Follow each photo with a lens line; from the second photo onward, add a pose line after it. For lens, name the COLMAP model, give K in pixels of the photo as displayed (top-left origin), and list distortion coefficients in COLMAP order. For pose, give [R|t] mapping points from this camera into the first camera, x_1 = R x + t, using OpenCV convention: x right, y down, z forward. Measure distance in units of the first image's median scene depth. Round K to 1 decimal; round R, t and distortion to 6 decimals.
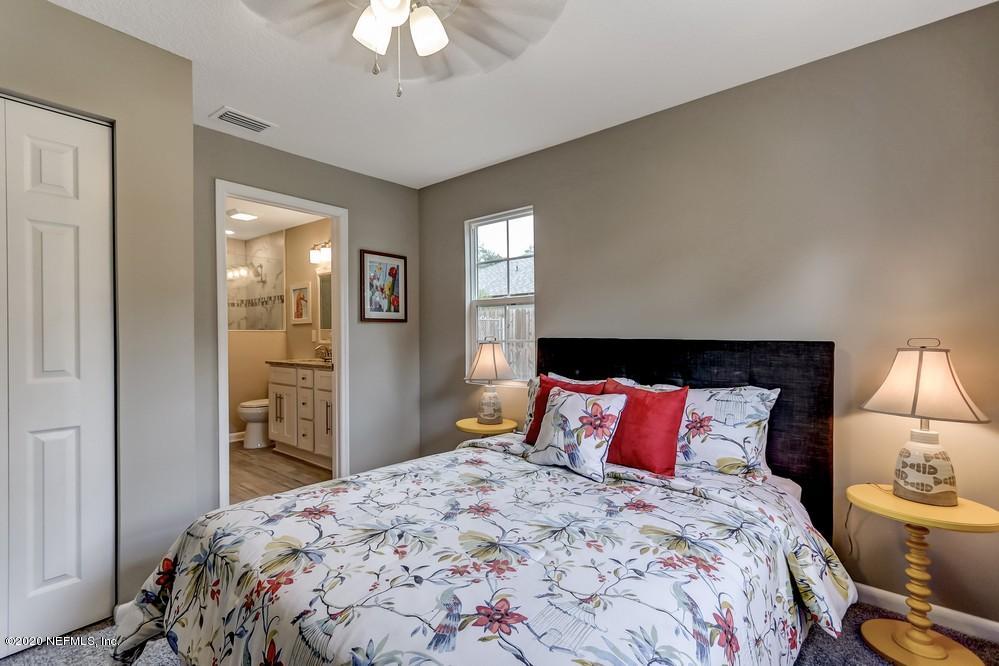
lens RADIAL K [[464.9, 0, 505.6], [0, 464.9, 338.6], [0, 0, 1]] dist [-0.005577, -0.000519]
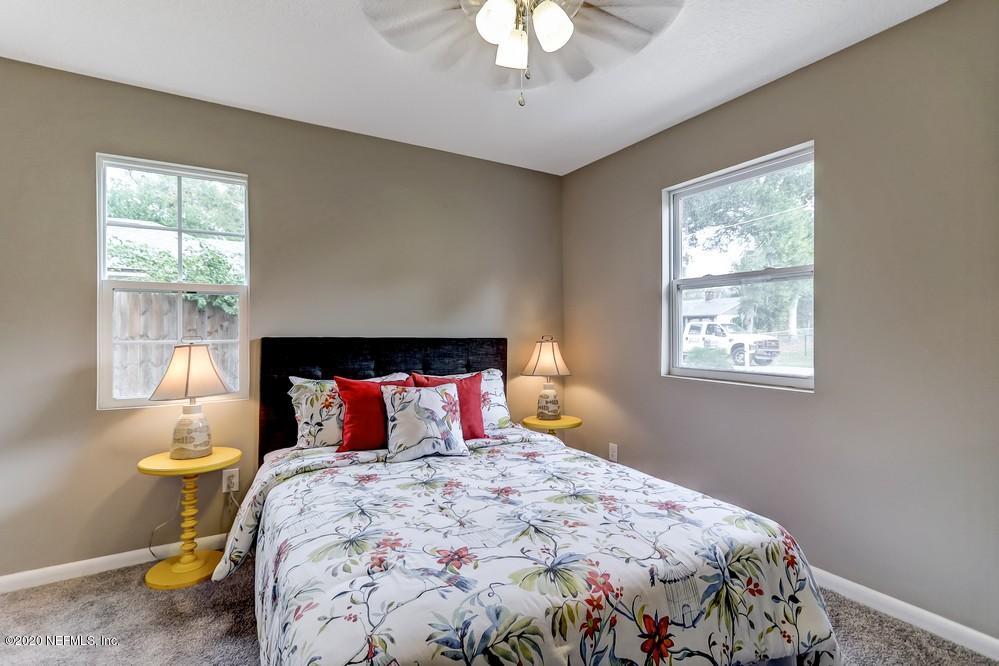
lens RADIAL K [[464.9, 0, 484.8], [0, 464.9, 331.0], [0, 0, 1]] dist [-0.005577, -0.000519]
pose [[0.334711, 0.001840, 0.942319, -0.597771], [0.003138, 0.999990, -0.003068, -0.008968], [-0.942316, 0.003983, 0.334702, 0.351721]]
